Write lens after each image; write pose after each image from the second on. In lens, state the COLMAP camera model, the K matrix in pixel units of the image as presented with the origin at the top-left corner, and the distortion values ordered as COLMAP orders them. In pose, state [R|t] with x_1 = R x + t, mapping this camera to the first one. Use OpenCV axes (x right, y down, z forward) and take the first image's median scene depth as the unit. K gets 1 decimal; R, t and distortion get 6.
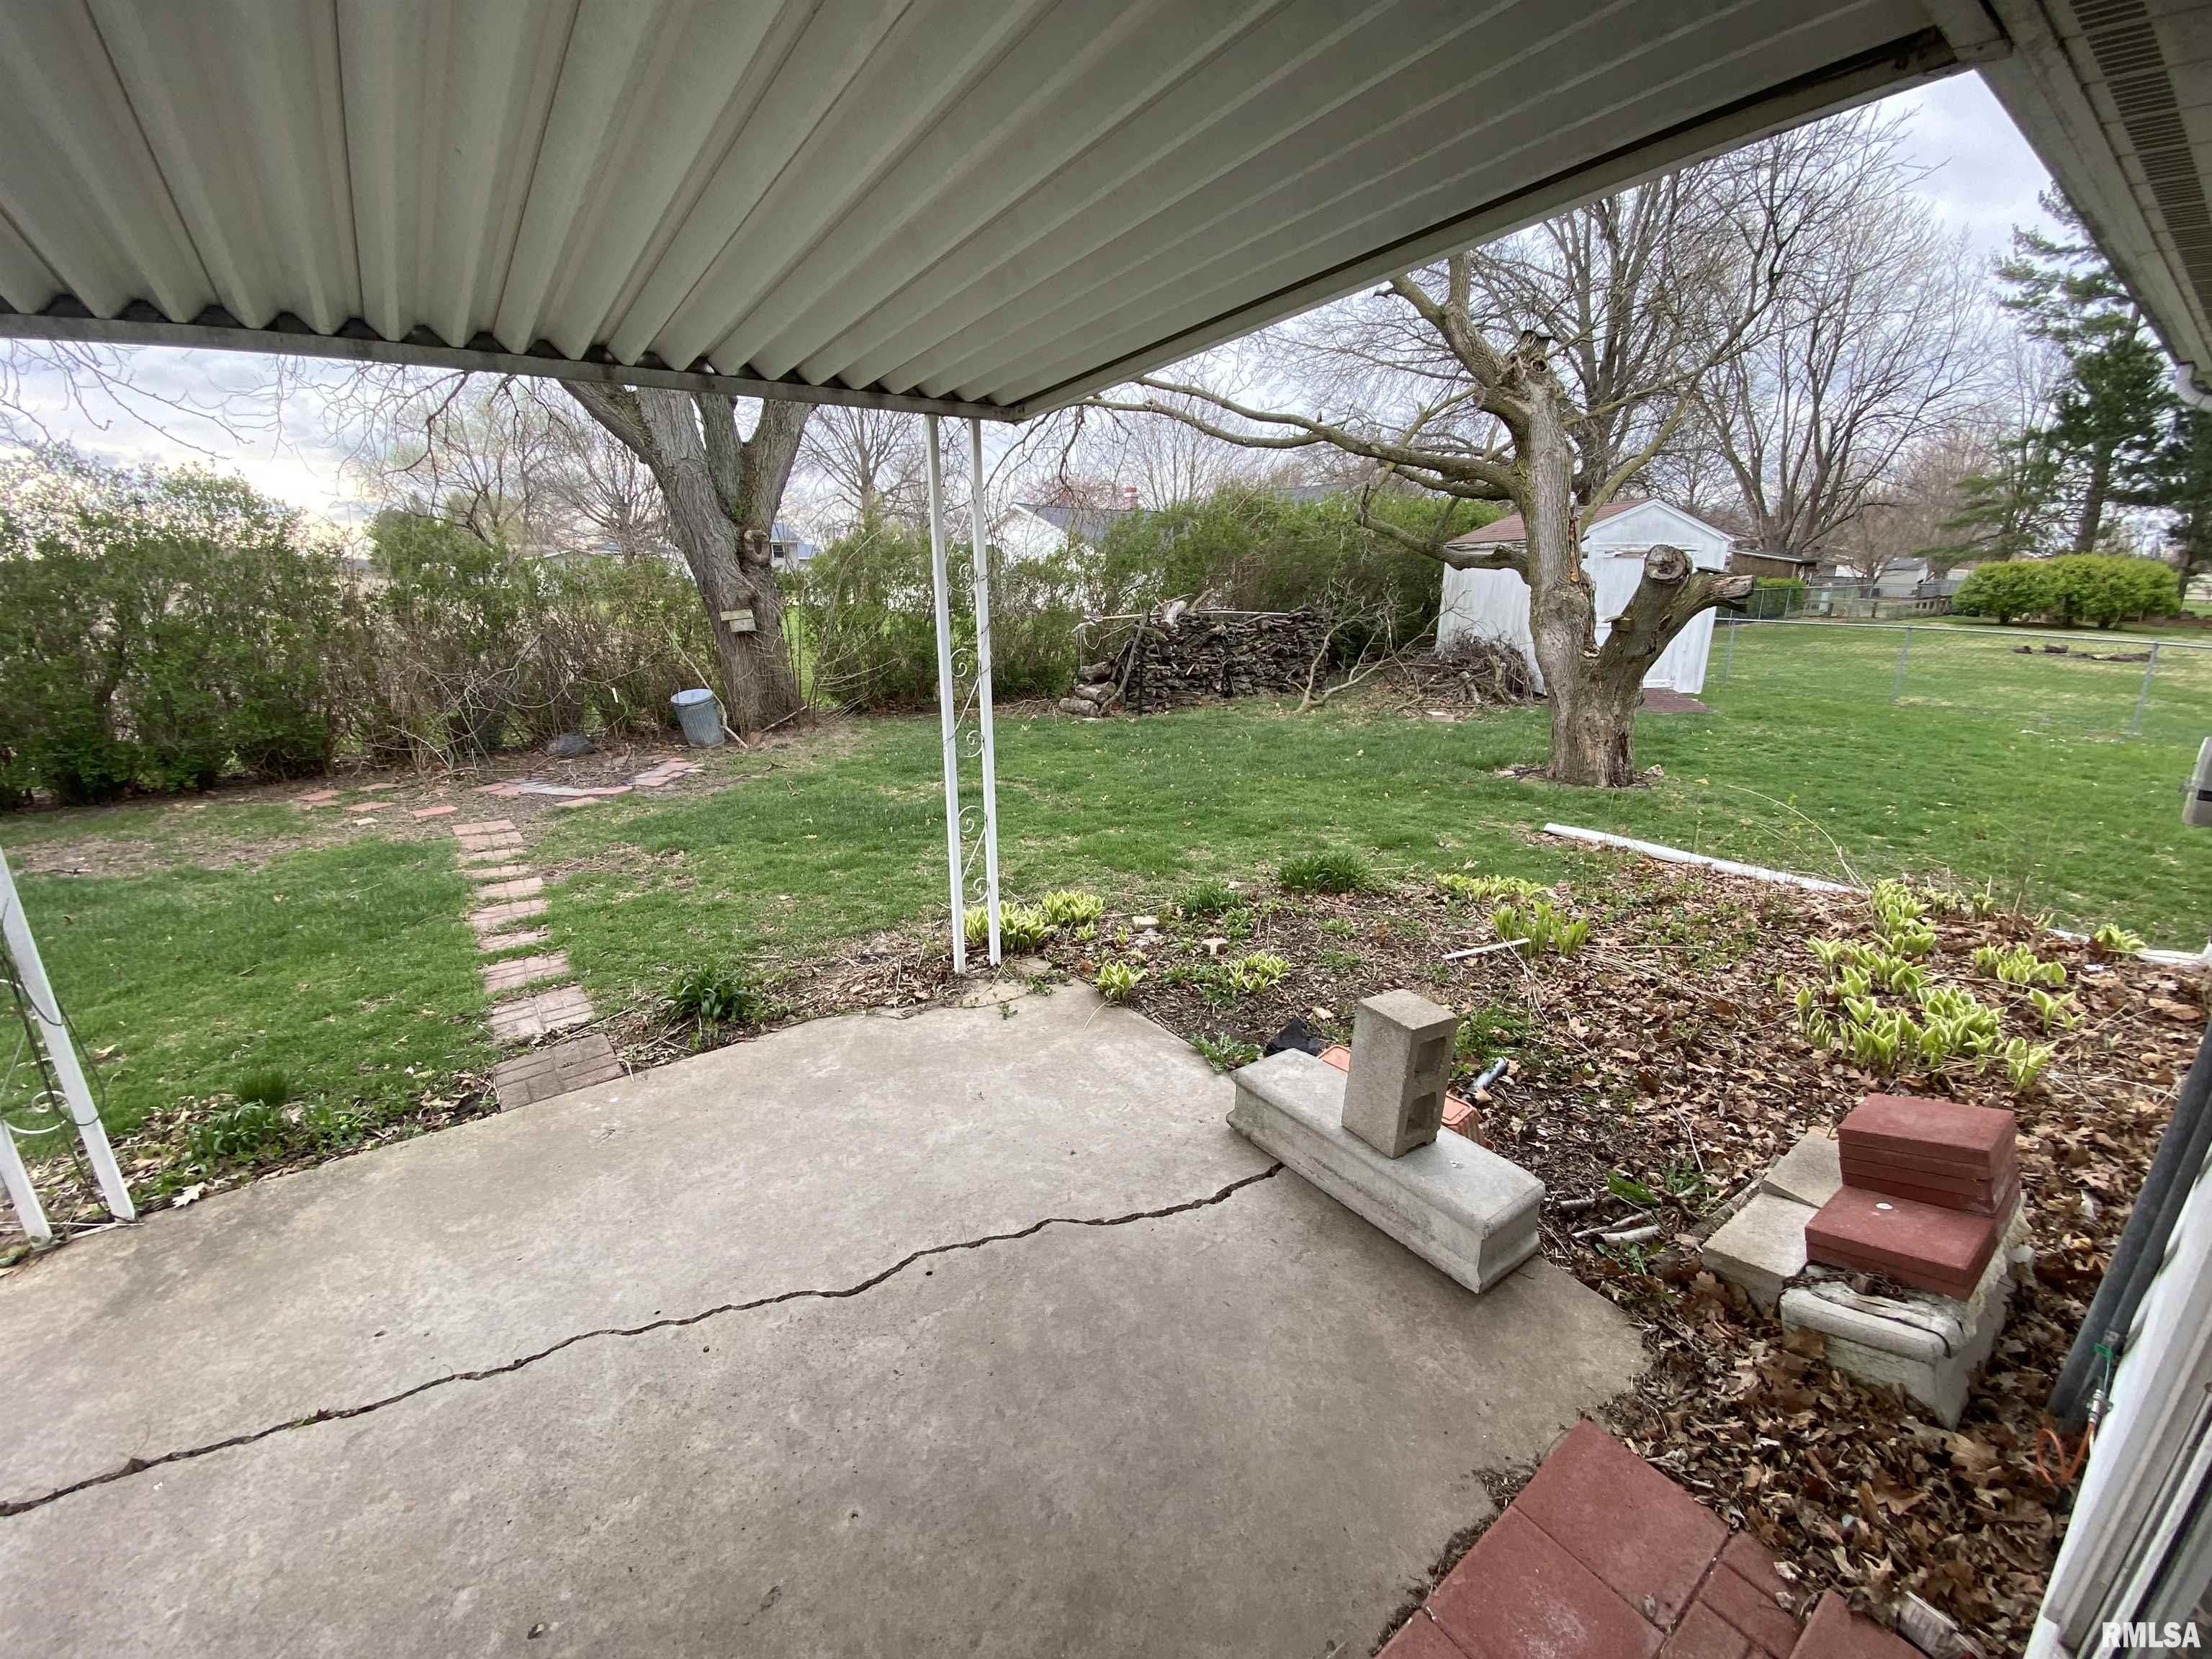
lens RADIAL K [[895.7, 0, 1107.8], [0, 895.7, 825.8], [0, 0, 1]] dist [0.028402, -0.024186]
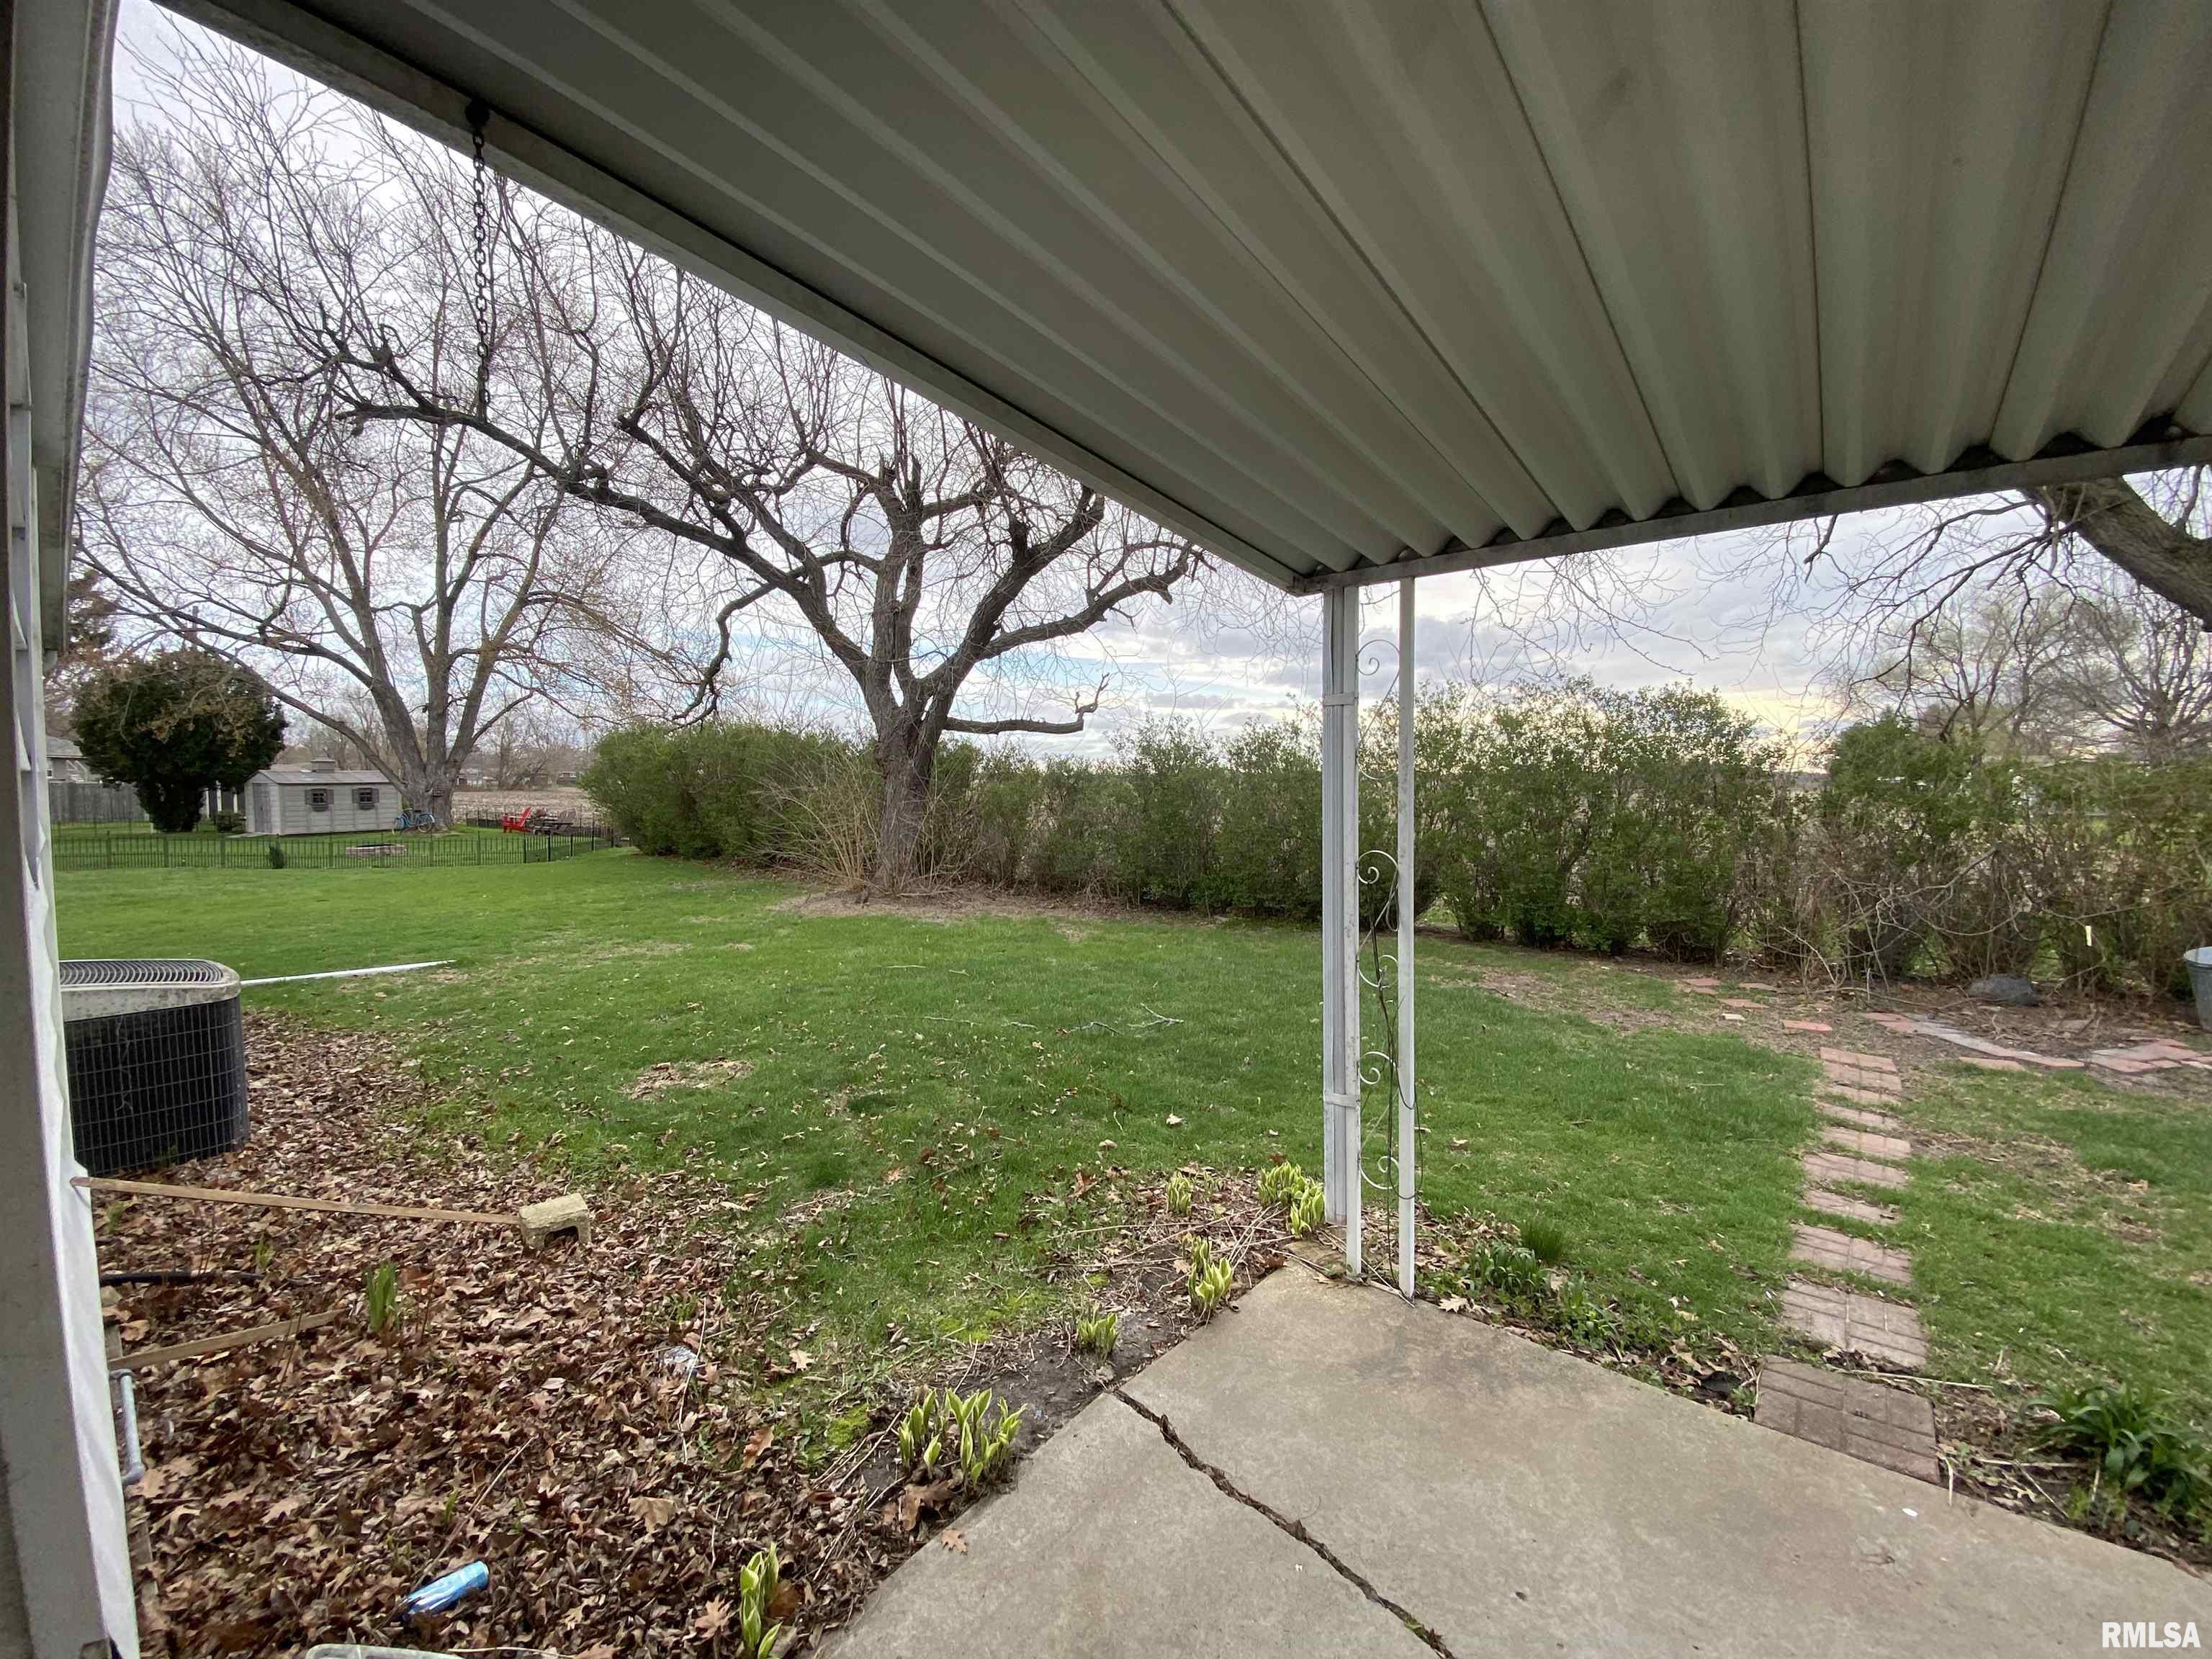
lens RADIAL K [[891.1, 0, 1103.4], [0, 891.1, 823.9], [0, 0, 1]] dist [0.021897, -0.021212]
pose [[0.222843, 0.045345, -0.973799, -0.051428], [-0.270188, 0.962657, -0.017004, -0.007220], [0.936664, 0.266898, 0.226774, 0.113822]]
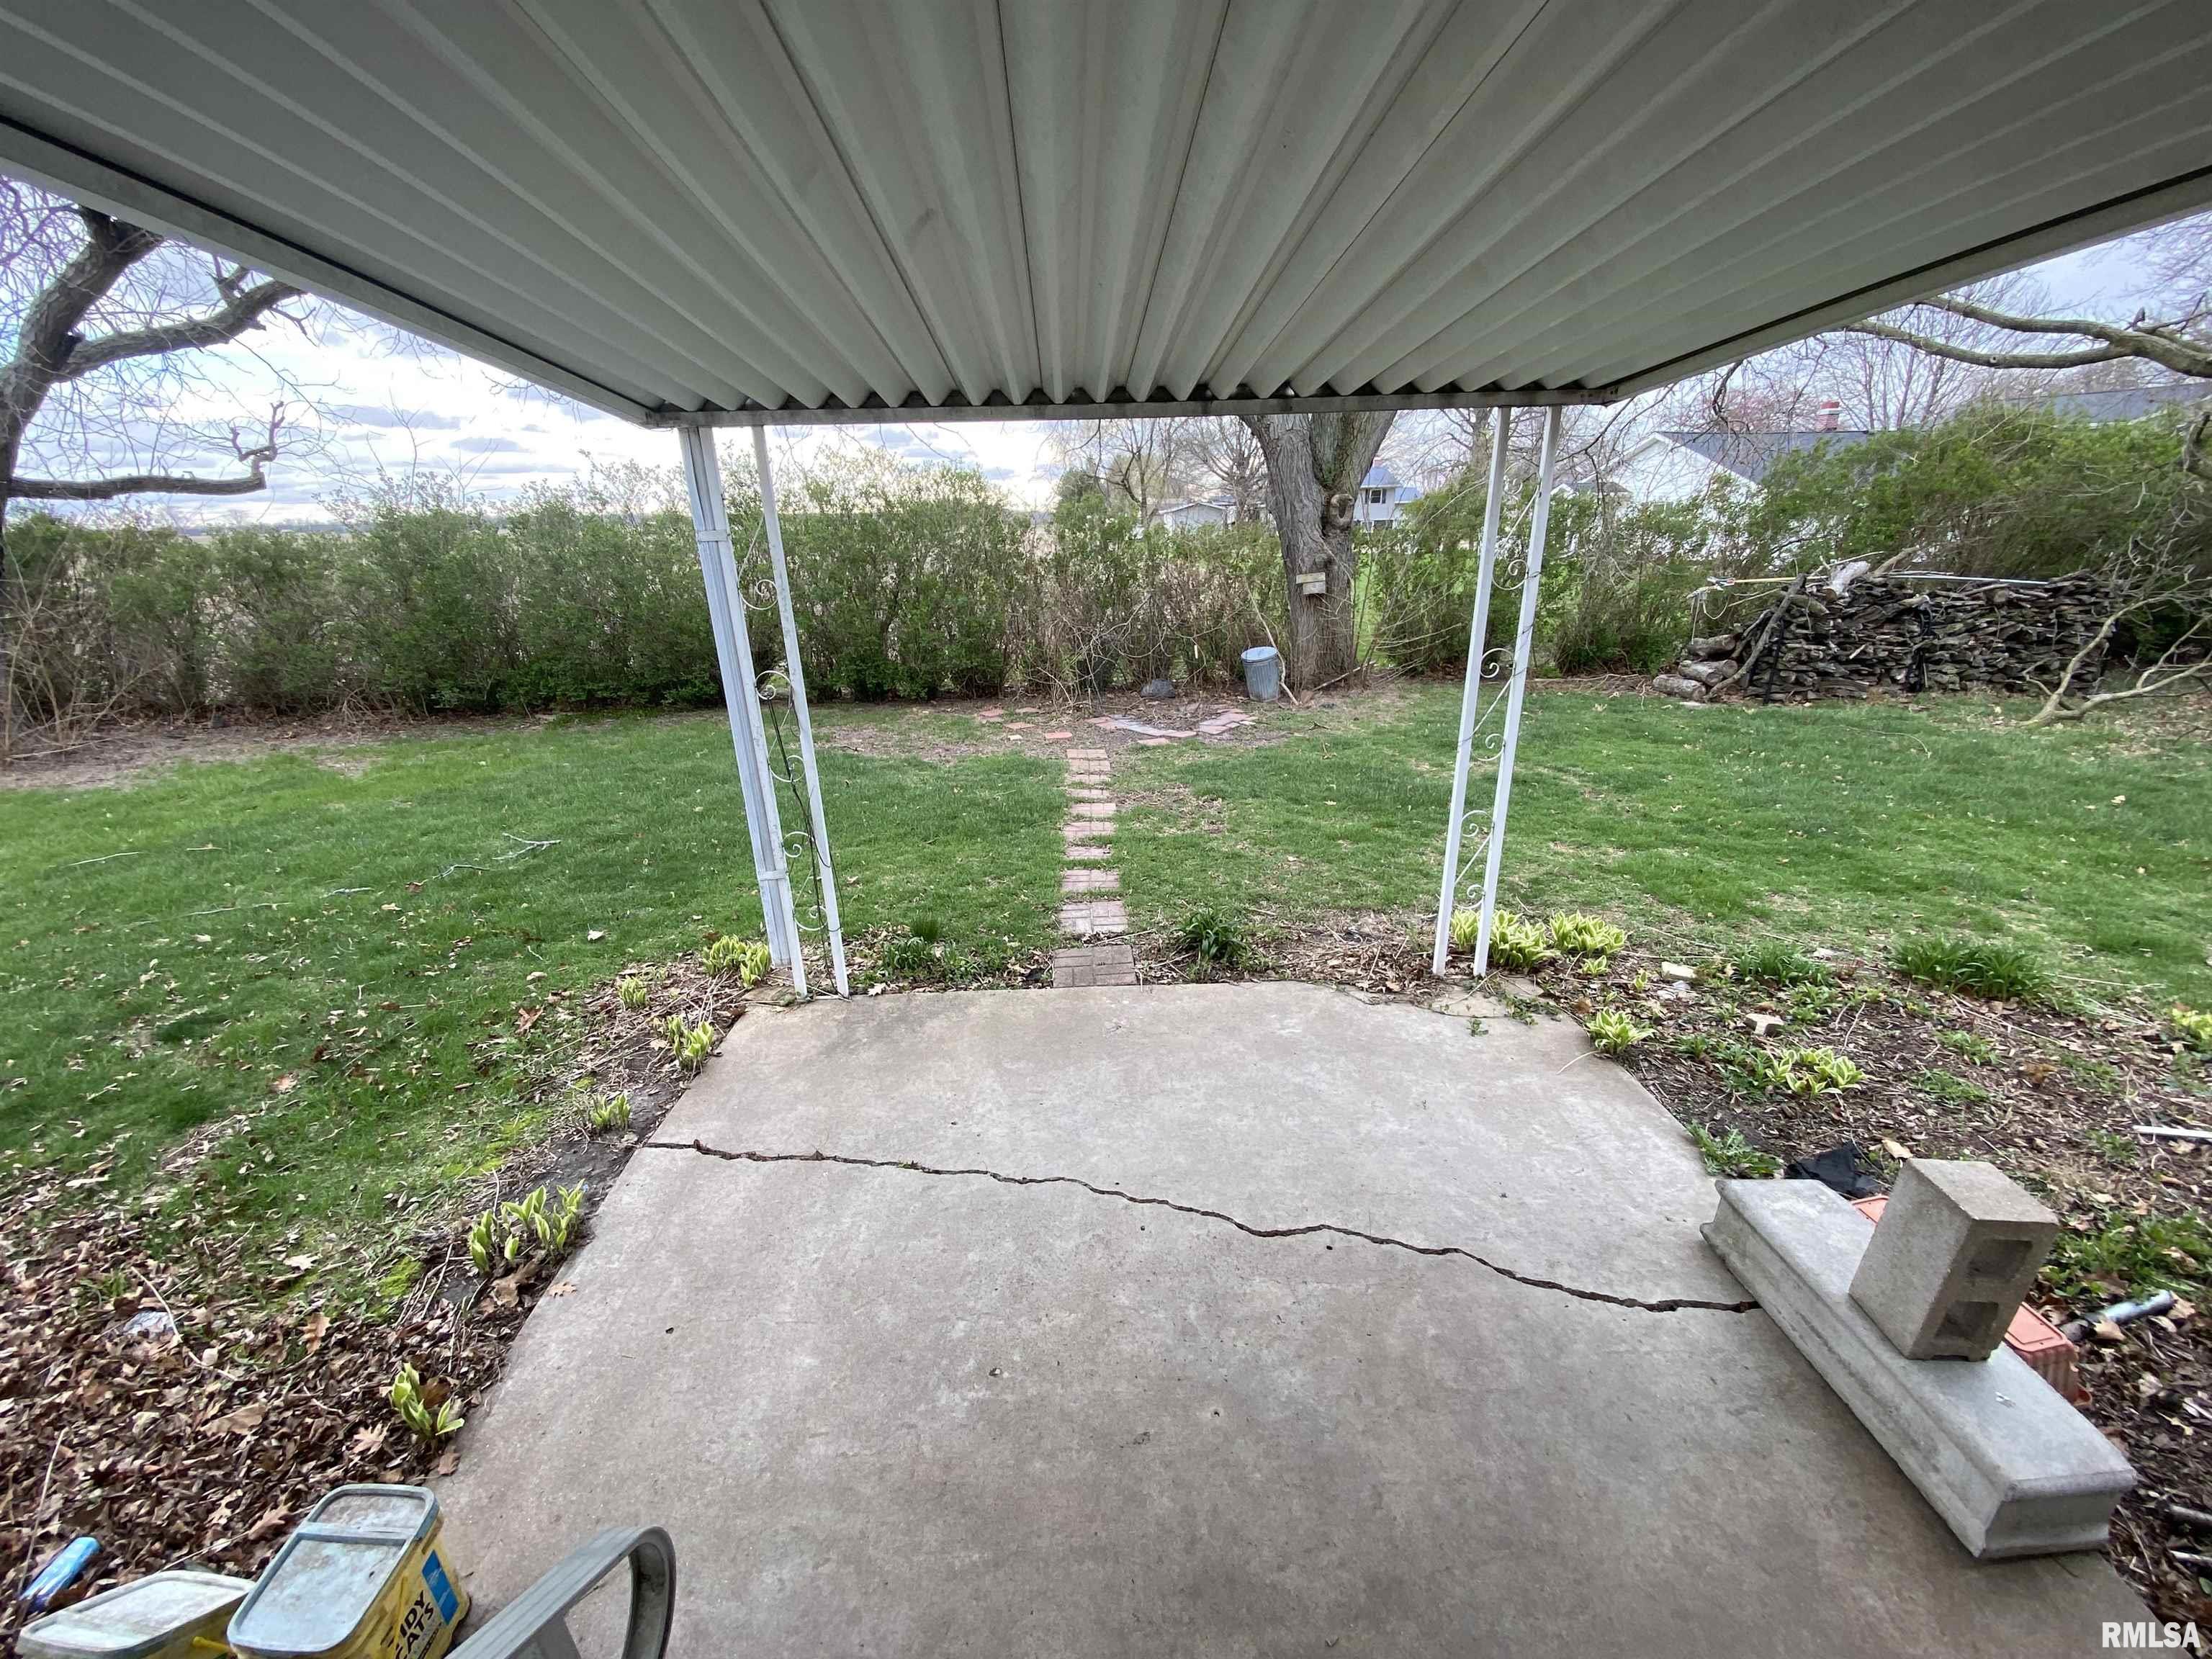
lens RADIAL K [[895.7, 0, 1107.8], [0, 895.7, 825.8], [0, 0, 1]] dist [0.028402, -0.024186]
pose [[0.818777, 0.173642, -0.547223, 0.044871], [-0.141922, 0.984799, 0.100142, -0.038563], [0.556294, -0.004330, 0.830975, -0.027138]]
